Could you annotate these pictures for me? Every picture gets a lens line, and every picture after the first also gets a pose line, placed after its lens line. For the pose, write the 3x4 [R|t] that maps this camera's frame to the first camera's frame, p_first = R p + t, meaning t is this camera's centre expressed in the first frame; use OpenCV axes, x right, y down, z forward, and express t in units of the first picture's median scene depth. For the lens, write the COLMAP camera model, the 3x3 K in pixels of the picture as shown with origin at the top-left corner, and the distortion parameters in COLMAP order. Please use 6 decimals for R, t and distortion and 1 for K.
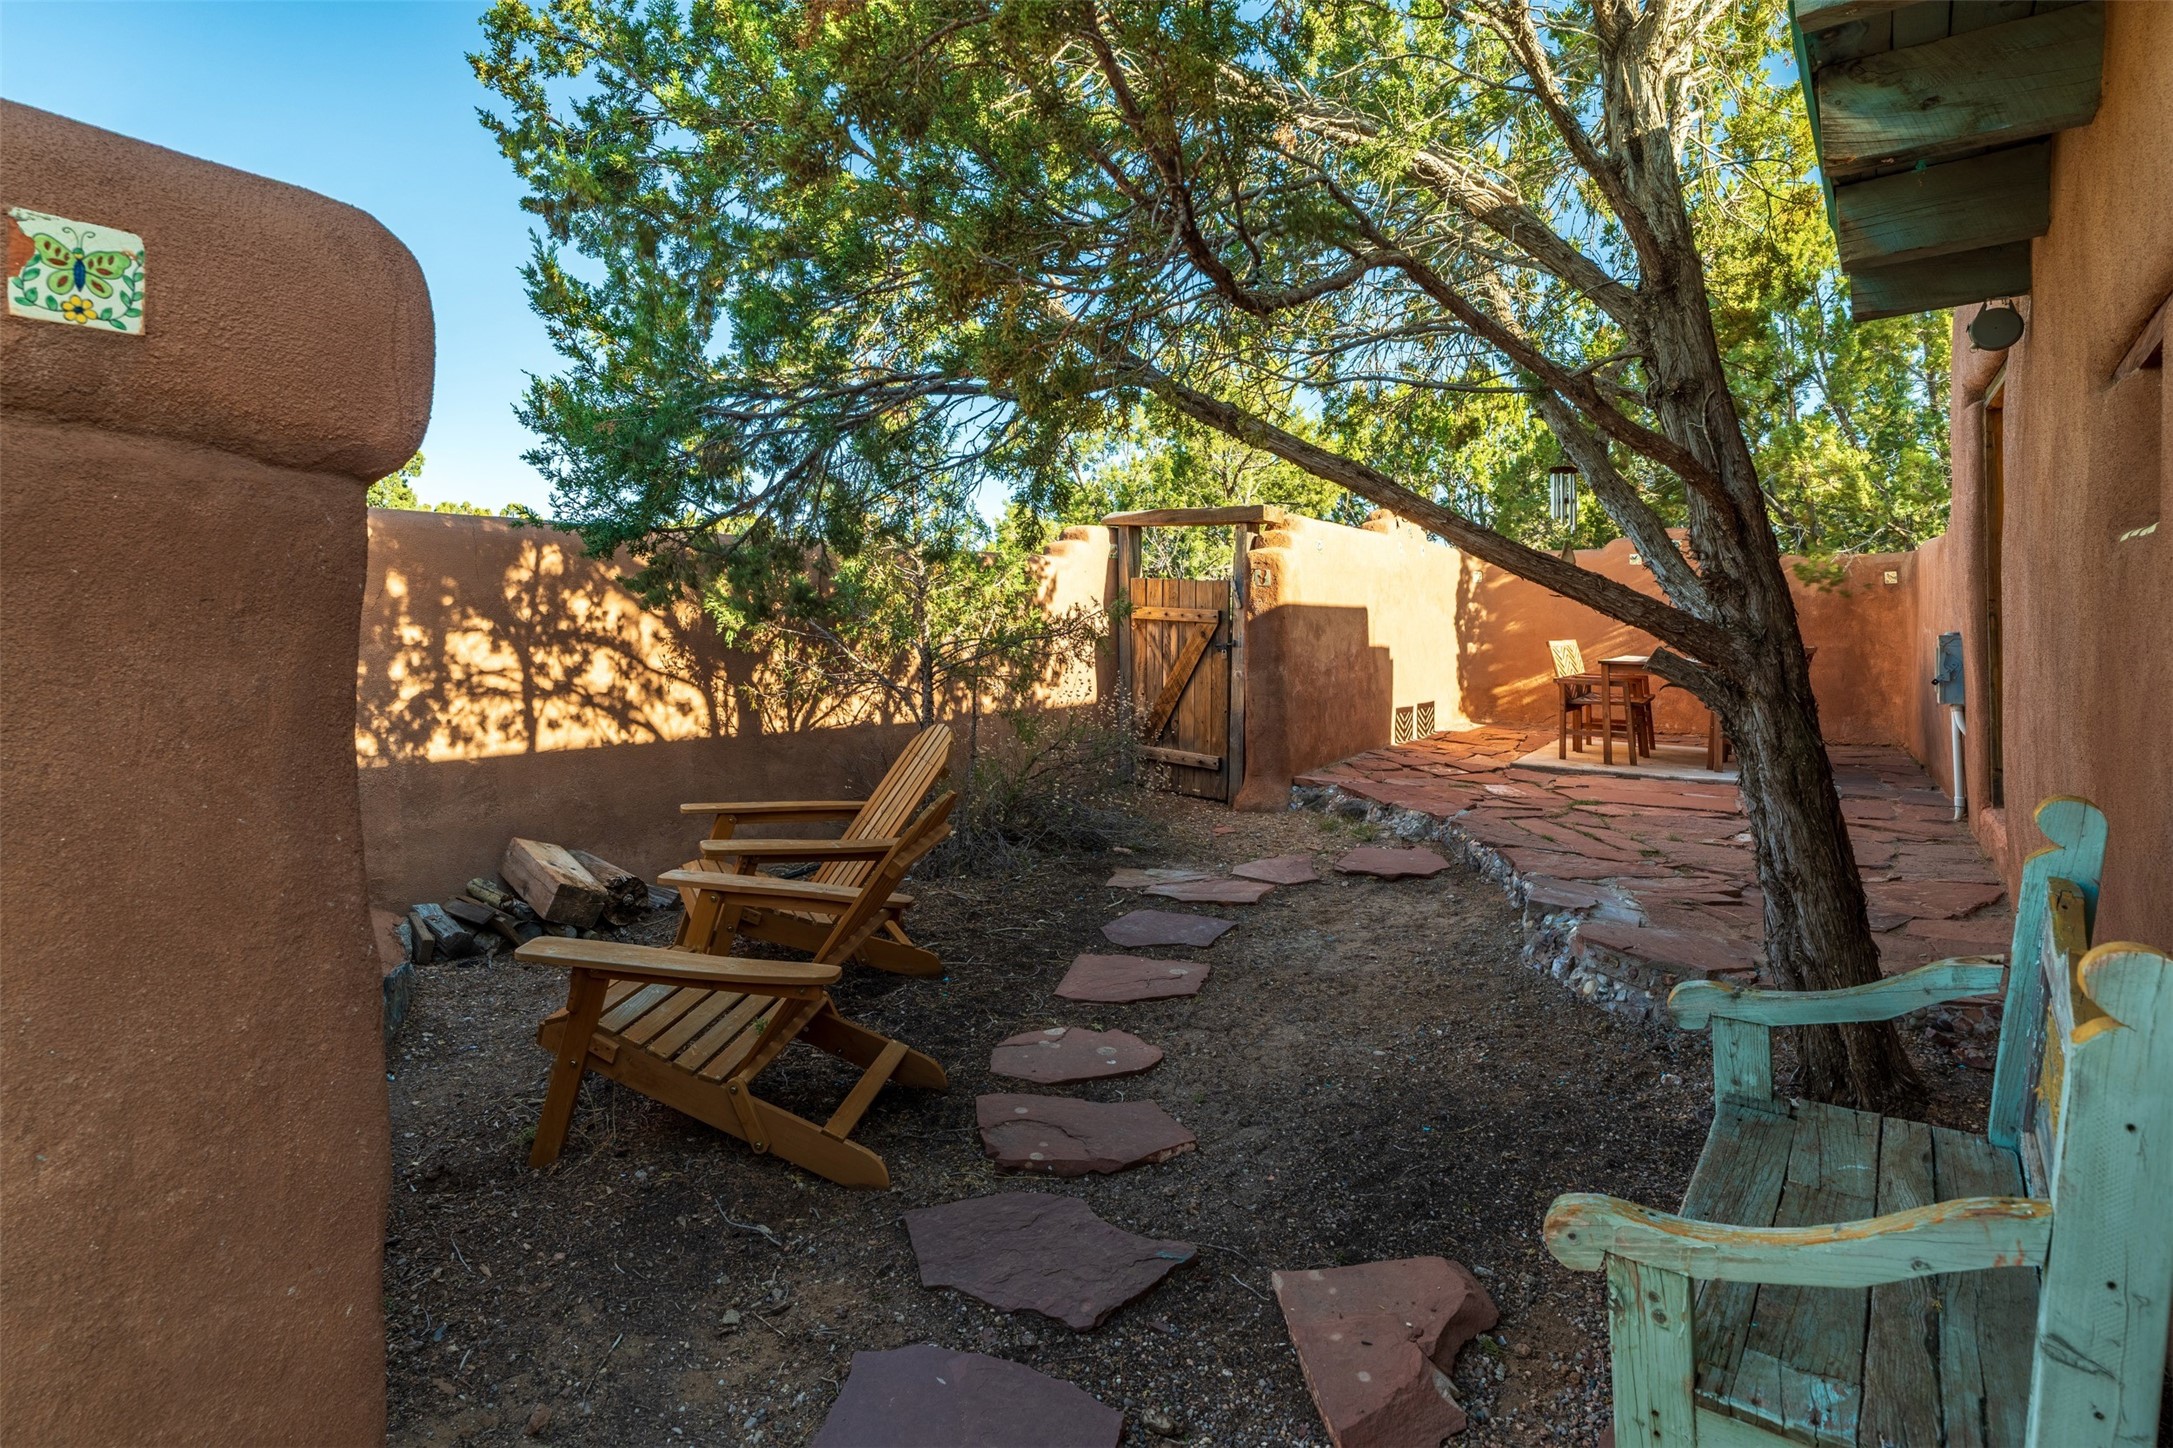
lens RADIAL K [[1108.6, 0, 1085.5], [0, 1108.6, 709.9], [0, 0, 1]] dist [0.000364, -0.000002]
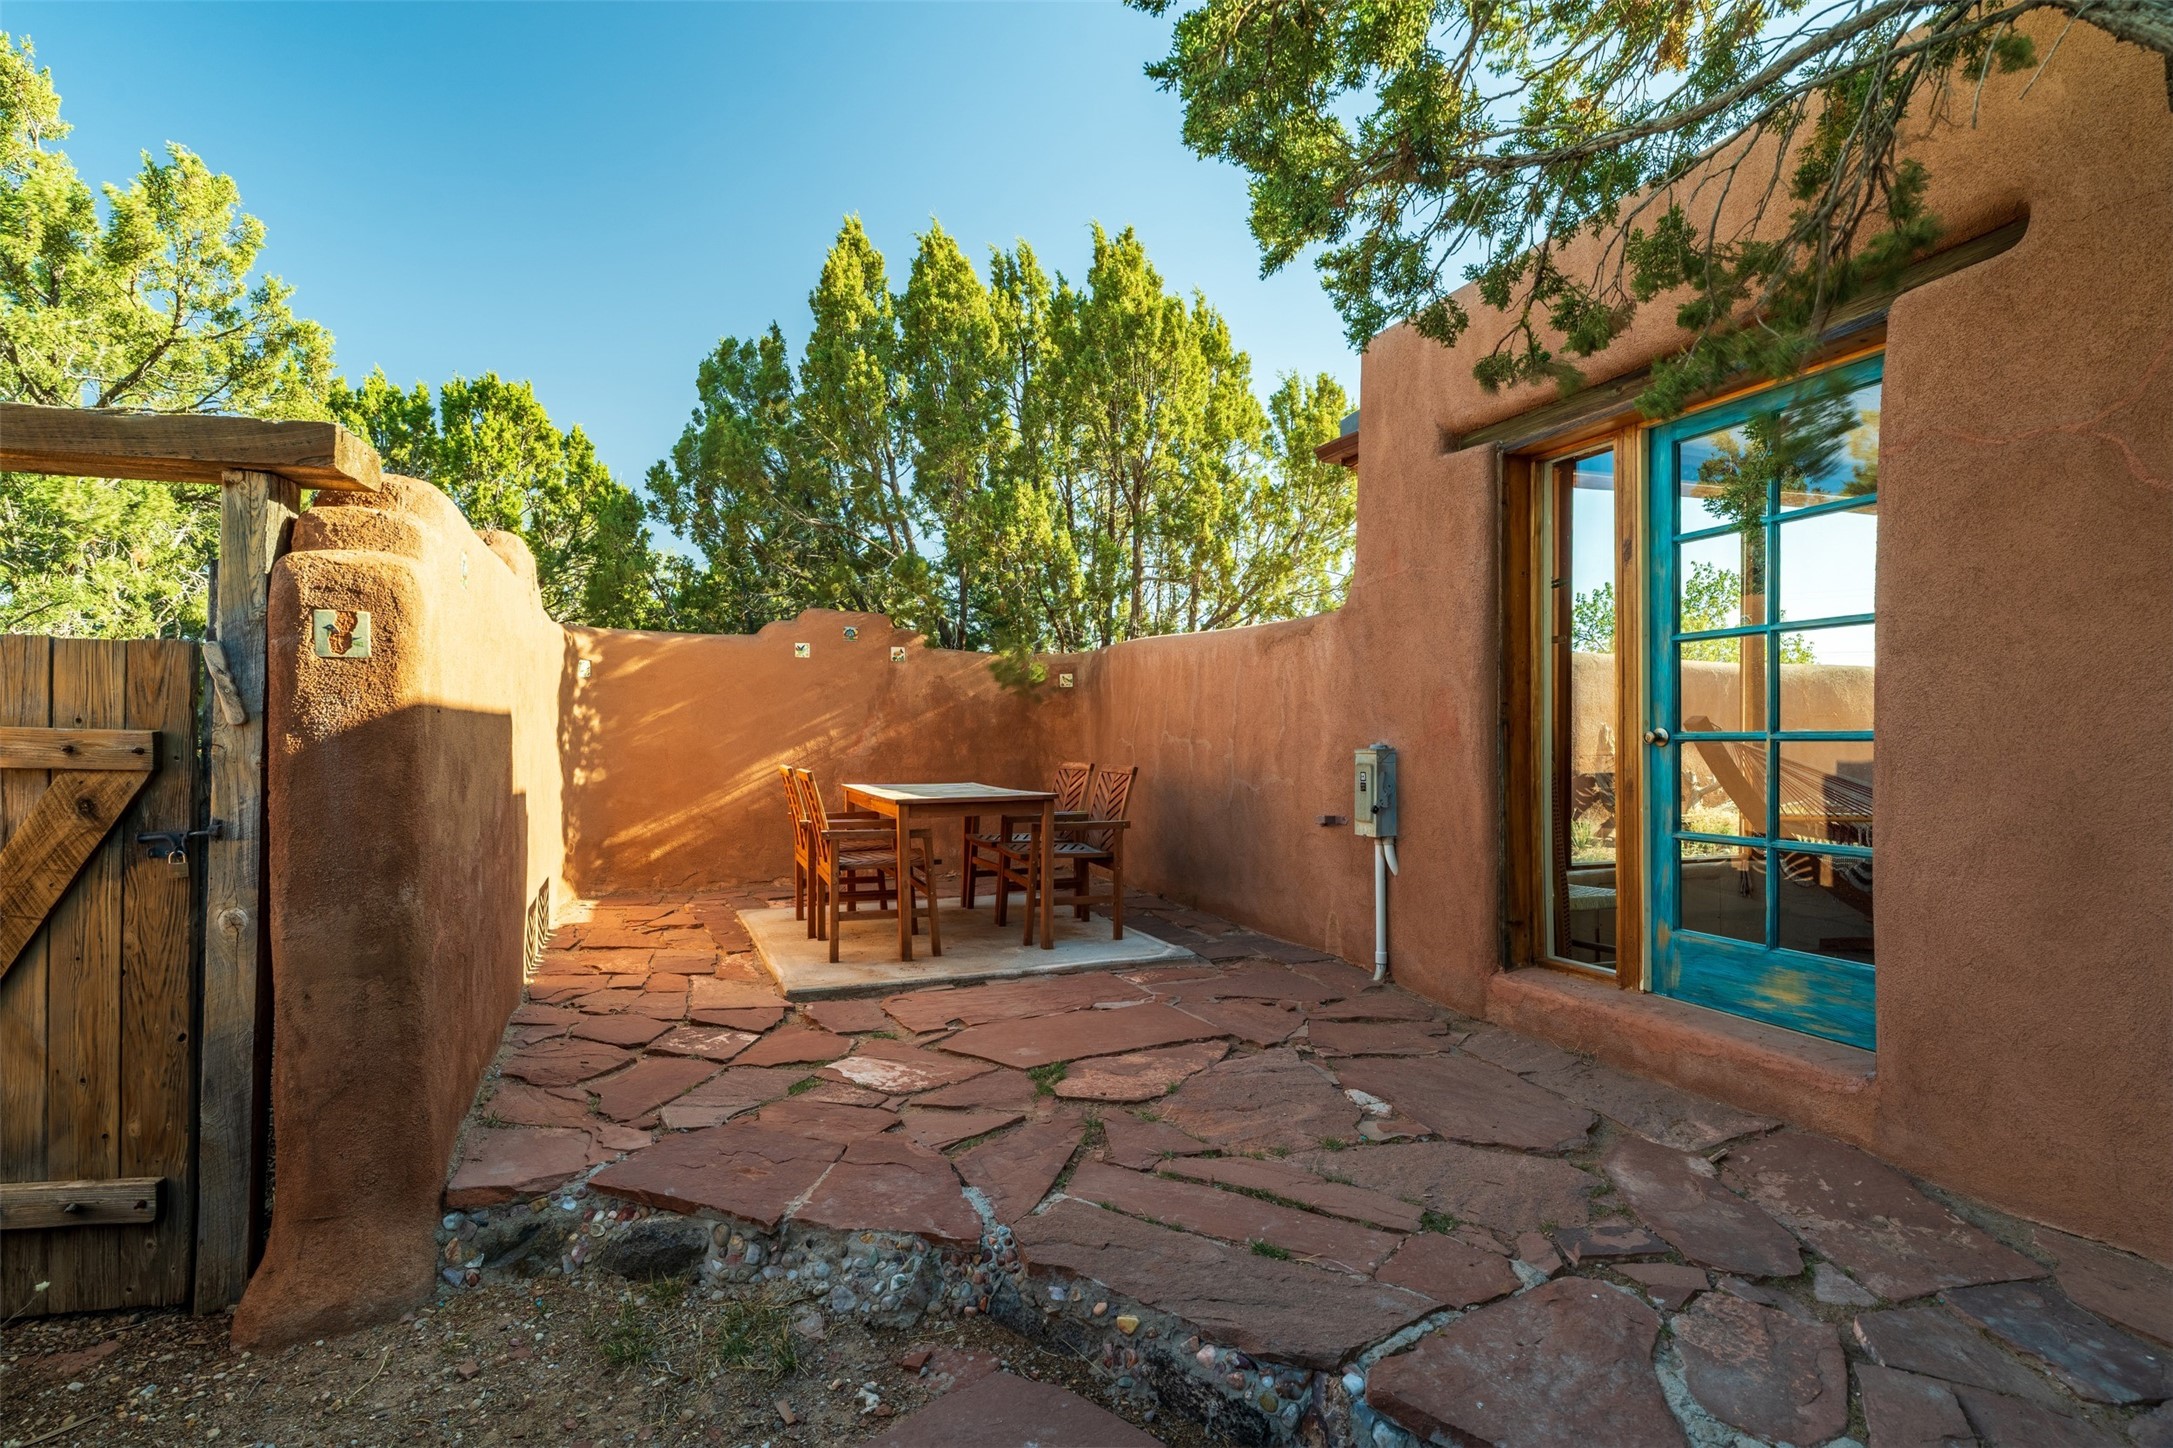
lens RADIAL K [[1108.6, 0, 1085.5], [0, 1108.6, 709.9], [0, 0, 1]] dist [0.000364, -0.000002]
pose [[0.597507, -0.002360, 0.801860, 0.023060], [0.074958, 0.995781, -0.052924, -0.058196], [-0.798353, 0.091728, 0.595163, 0.587612]]
